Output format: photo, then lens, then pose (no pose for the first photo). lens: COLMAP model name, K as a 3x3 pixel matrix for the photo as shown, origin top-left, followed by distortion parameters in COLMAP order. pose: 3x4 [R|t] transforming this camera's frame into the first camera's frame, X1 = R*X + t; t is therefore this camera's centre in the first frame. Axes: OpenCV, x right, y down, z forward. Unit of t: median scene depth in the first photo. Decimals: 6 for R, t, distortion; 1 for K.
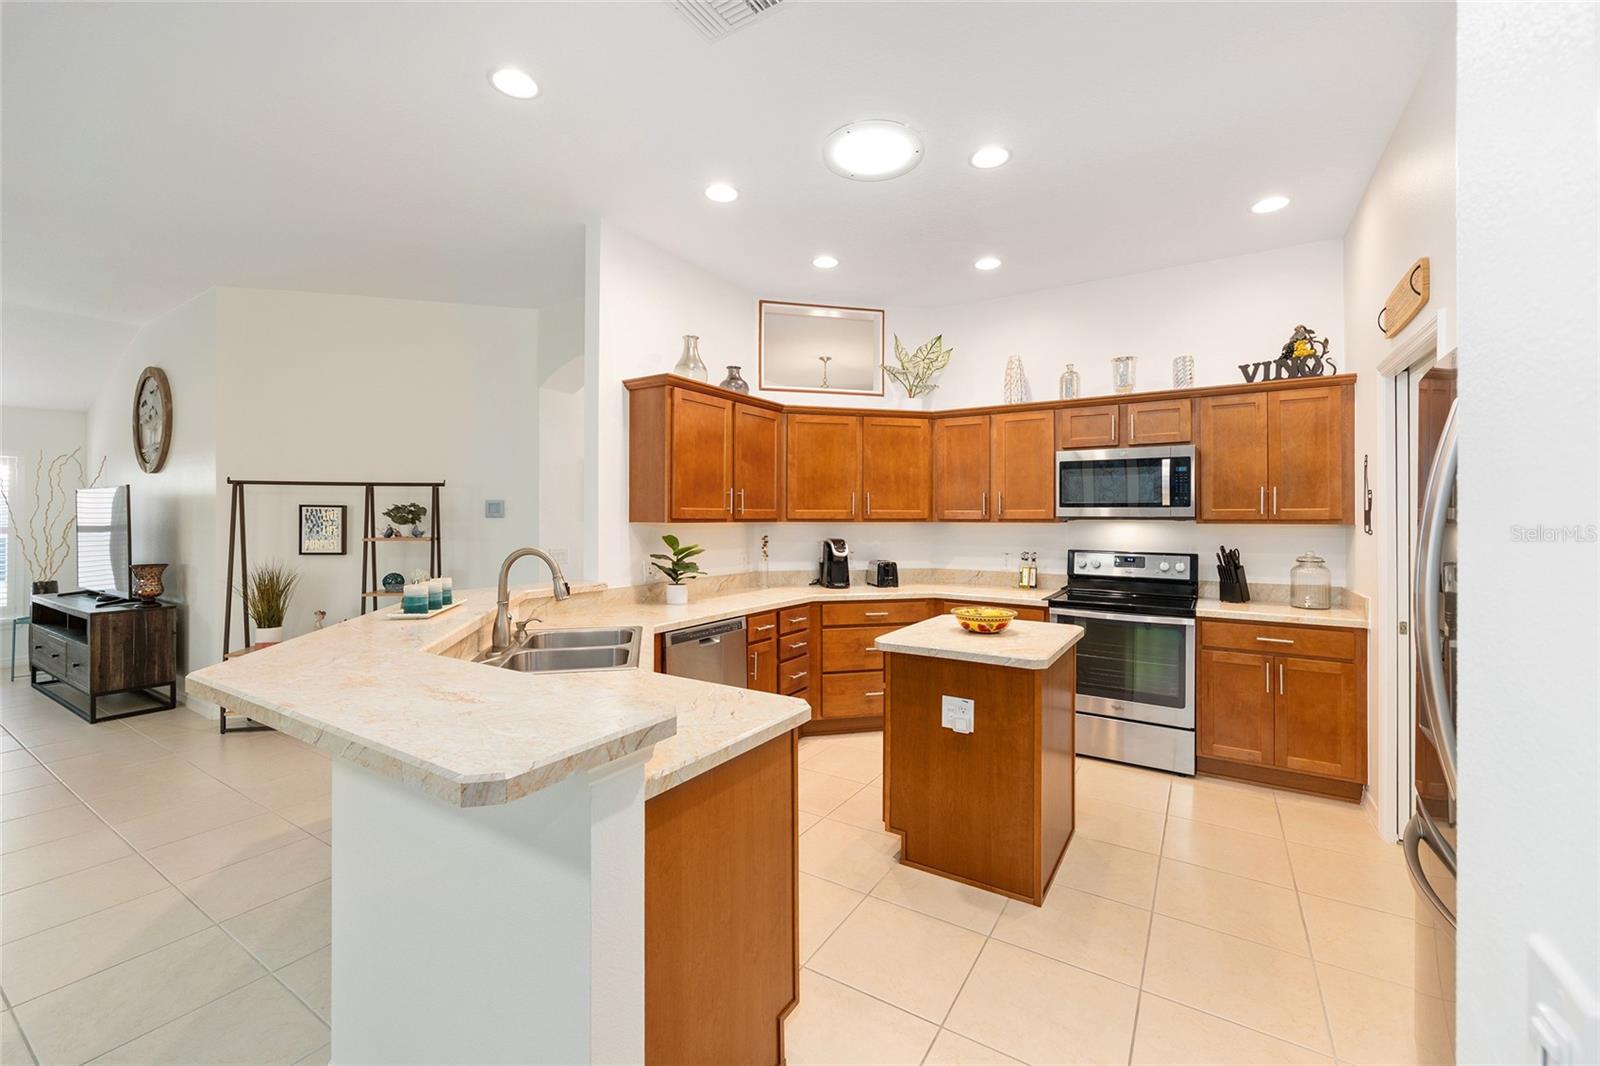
lens RADIAL K [[646.7, 0, 801.3], [0, 646.7, 523.2], [0, 0, 1]] dist [0.001053, 0.000337]
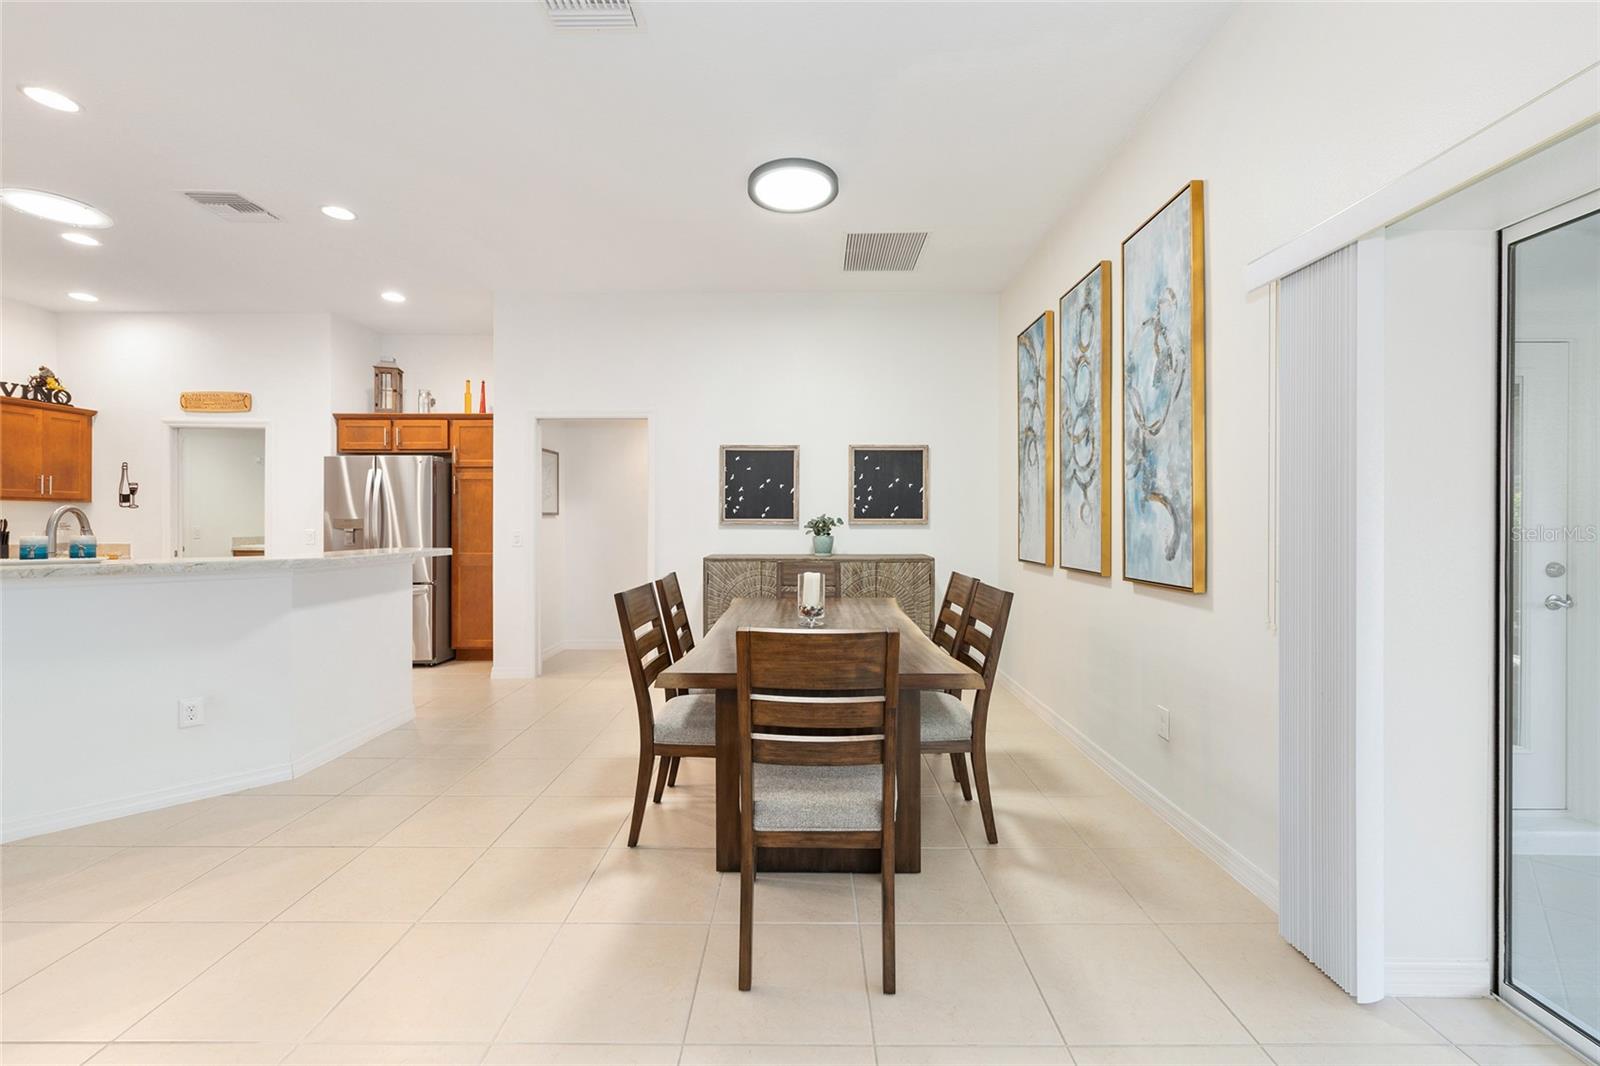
lens RADIAL K [[646.7, 0, 800.3], [0, 646.7, 519.5], [0, 0, 1]] dist [0.001053, 0.000337]
pose [[-0.519503, -0.003326, 0.854462, -1.349988], [0.001511, 0.999987, 0.004810, 0.037855], [-0.854467, 0.003790, -0.519491, 0.289236]]
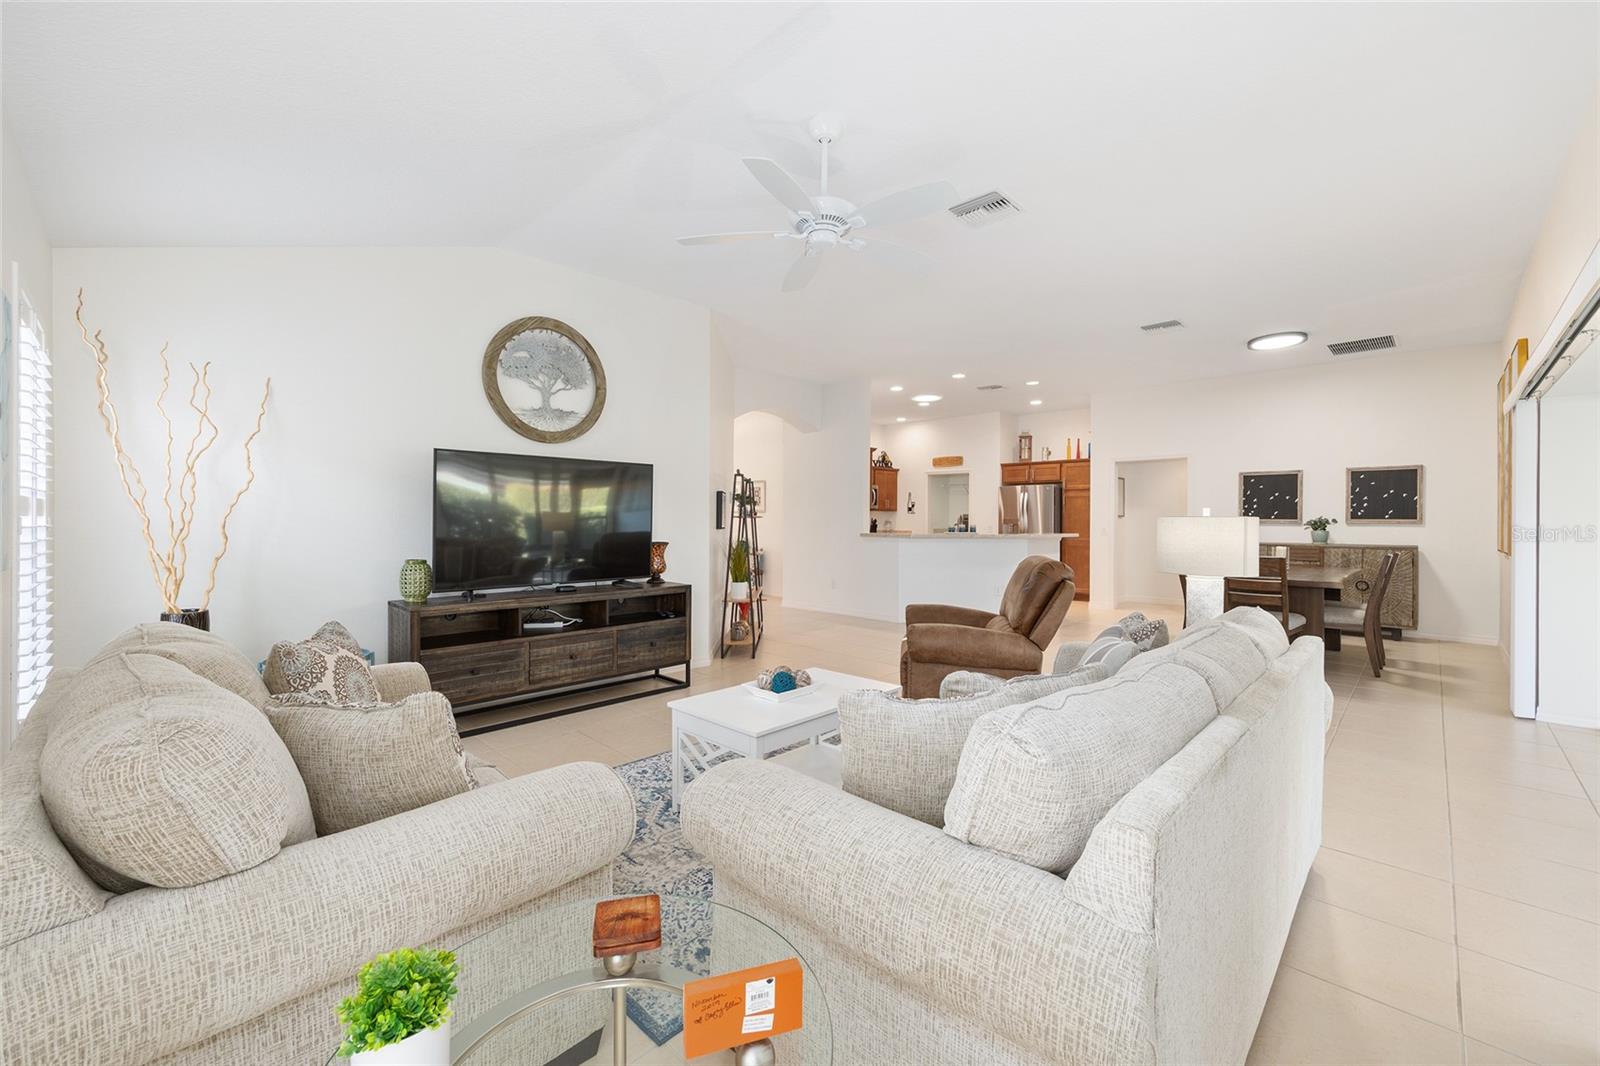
lens RADIAL K [[646.7, 0, 802.9], [0, 646.7, 519.1], [0, 0, 1]] dist [0.001053, 0.000337]
pose [[0.211406, -0.003289, 0.977393, -2.508993], [0.002320, 0.999993, 0.002863, 0.032756], [-0.977395, 0.001662, 0.211413, 0.688032]]
